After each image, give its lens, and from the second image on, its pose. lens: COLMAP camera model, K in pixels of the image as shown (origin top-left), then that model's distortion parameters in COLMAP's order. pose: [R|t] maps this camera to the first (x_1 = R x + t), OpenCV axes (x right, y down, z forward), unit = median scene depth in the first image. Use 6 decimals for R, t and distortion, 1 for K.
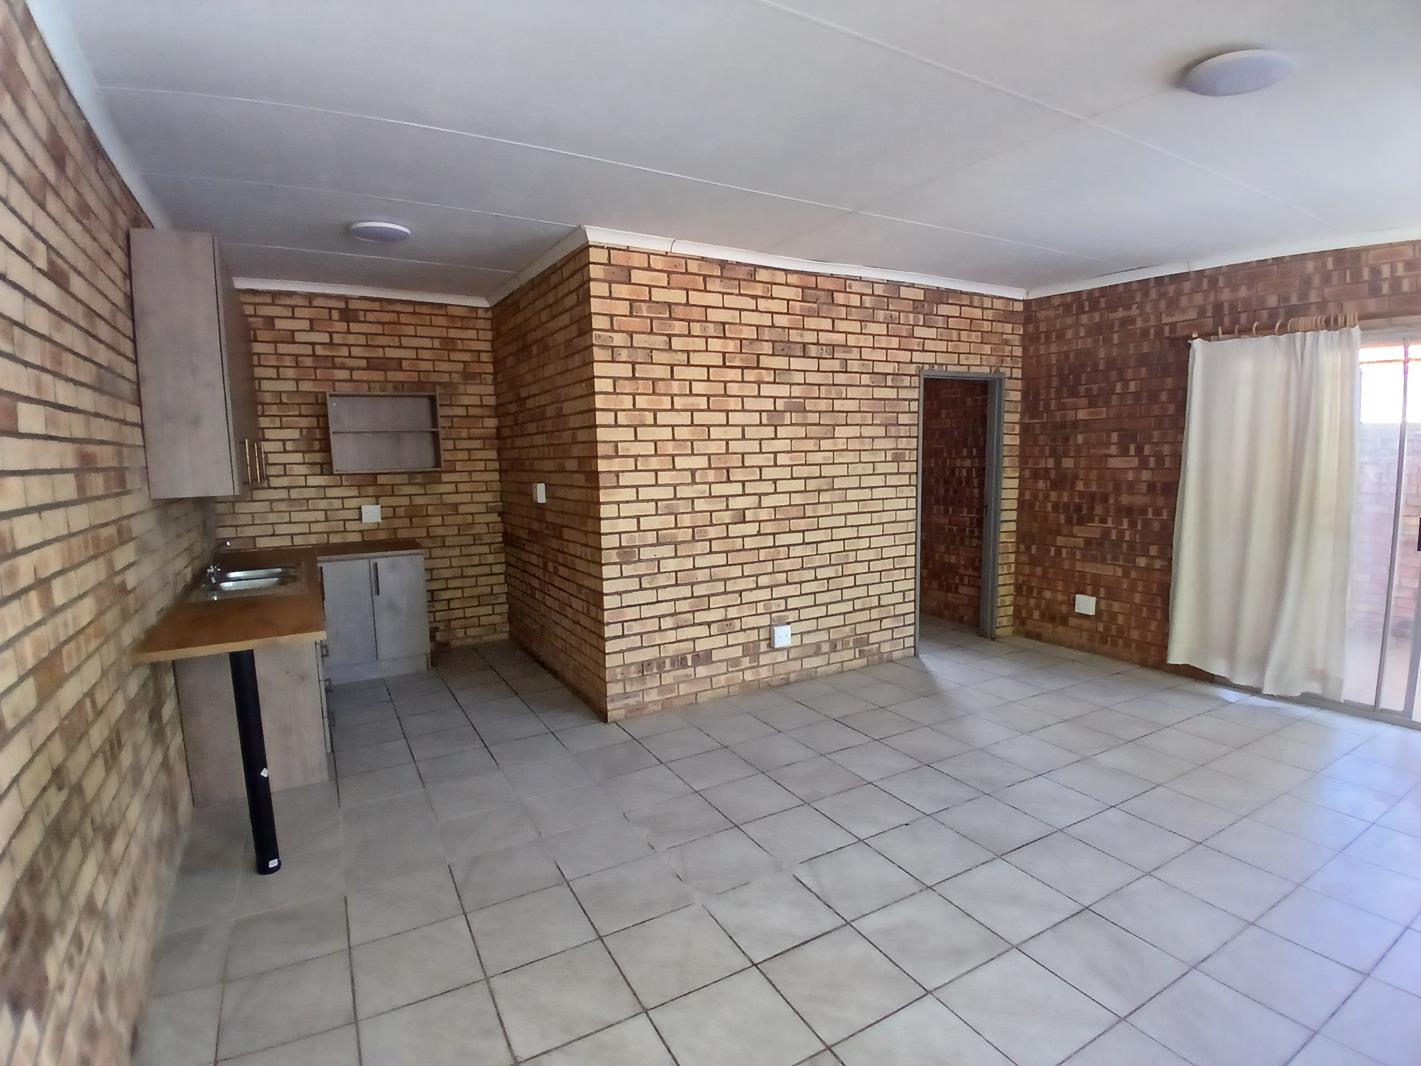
lens RADIAL K [[716.7, 0, 714.4], [0, 716.7, 541.3], [0, 0, 1]] dist [0.018147, -0.055513]
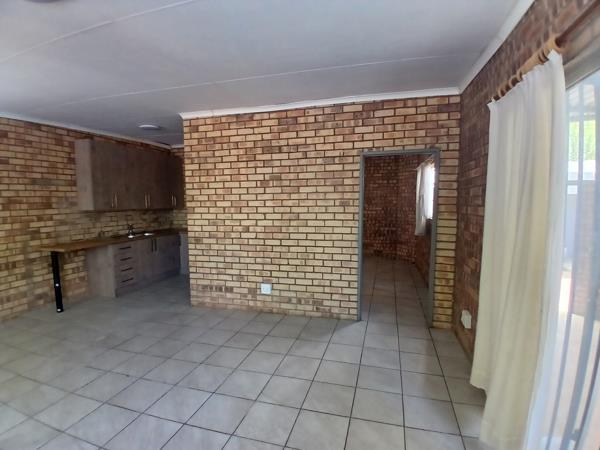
lens RADIAL K [[302.6, 0, 301.7], [0, 302.6, 228.5], [0, 0, 1]] dist [0.018147, -0.055513]
pose [[0.707355, 0.078921, -0.702439, 0.785363], [-0.092363, 0.995547, 0.018843, -0.068231], [0.700799, 0.051550, 0.711494, 0.453163]]
